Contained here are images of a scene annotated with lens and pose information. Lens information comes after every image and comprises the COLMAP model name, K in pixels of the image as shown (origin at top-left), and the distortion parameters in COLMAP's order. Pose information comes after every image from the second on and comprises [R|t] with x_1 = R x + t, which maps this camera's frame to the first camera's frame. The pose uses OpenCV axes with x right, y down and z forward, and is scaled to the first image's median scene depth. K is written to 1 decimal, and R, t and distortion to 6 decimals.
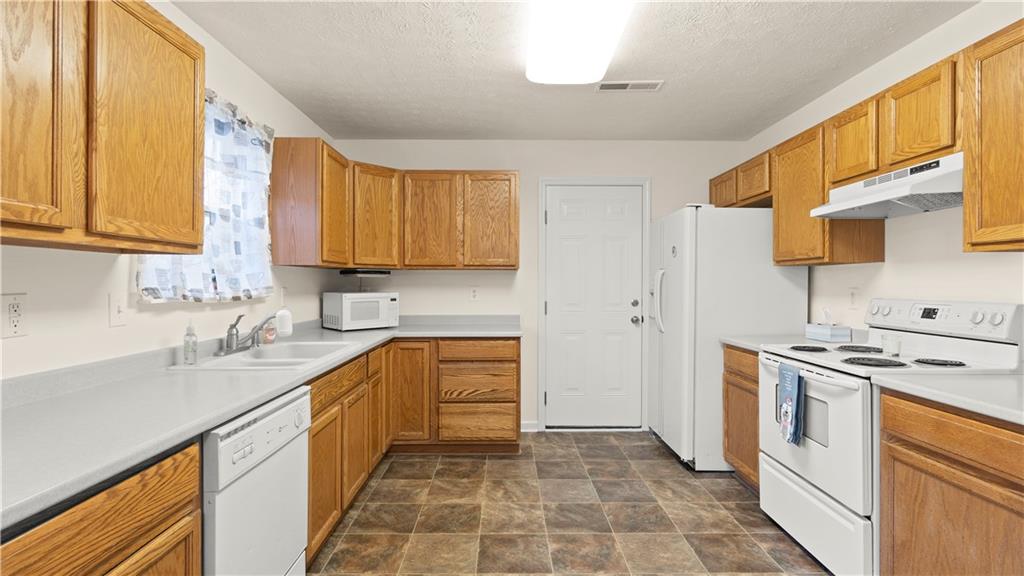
lens RADIAL K [[488.4, 0, 503.4], [0, 488.4, 284.8], [0, 0, 1]] dist [-0.010523, 0.000605]
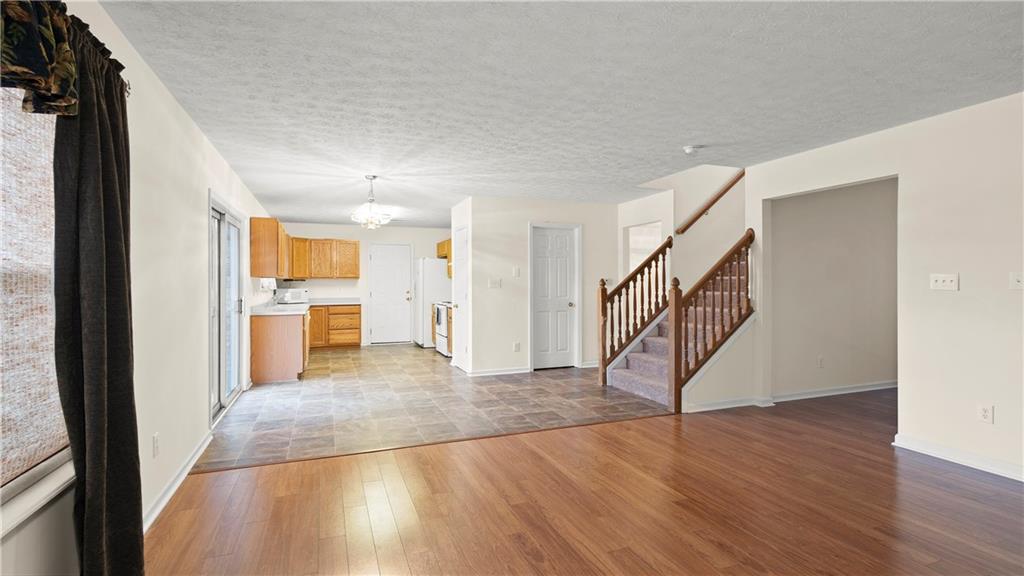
lens RADIAL K [[488.4, 0, 510.6], [0, 488.4, 285.2], [0, 0, 1]] dist [-0.010523, 0.000605]
pose [[0.933266, -0.005788, 0.359140, -0.156964], [0.005621, 0.999983, 0.001510, 0.001537], [-0.359142, 0.000610, 0.933283, -1.760476]]
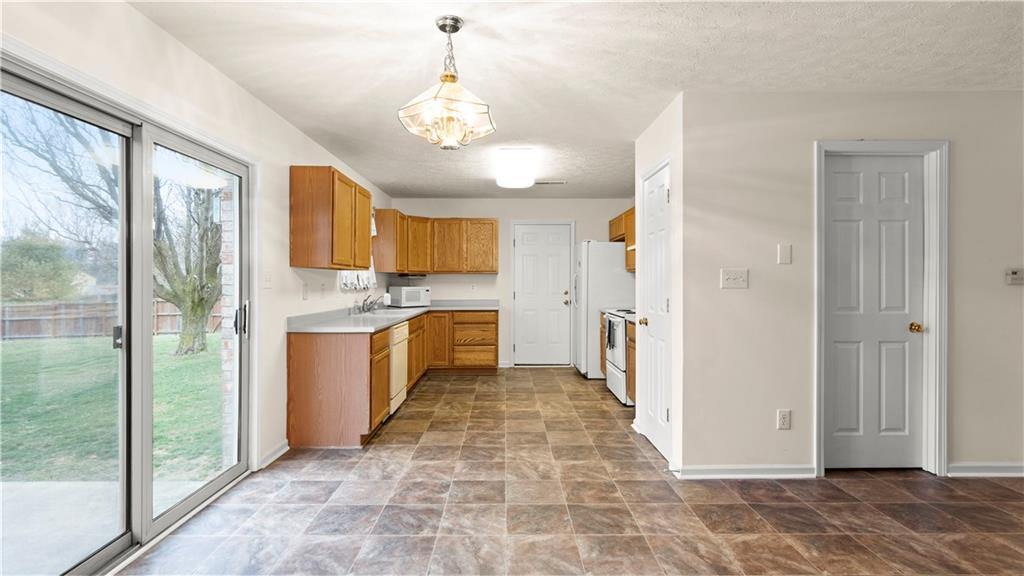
lens RADIAL K [[488.4, 0, 505.8], [0, 488.4, 281.7], [0, 0, 1]] dist [-0.010523, 0.000605]
pose [[0.999973, -0.001578, 0.007166, 0.051379], [0.001603, 0.999993, -0.003396, 0.004862], [-0.007160, 0.003407, 0.999969, -0.837986]]
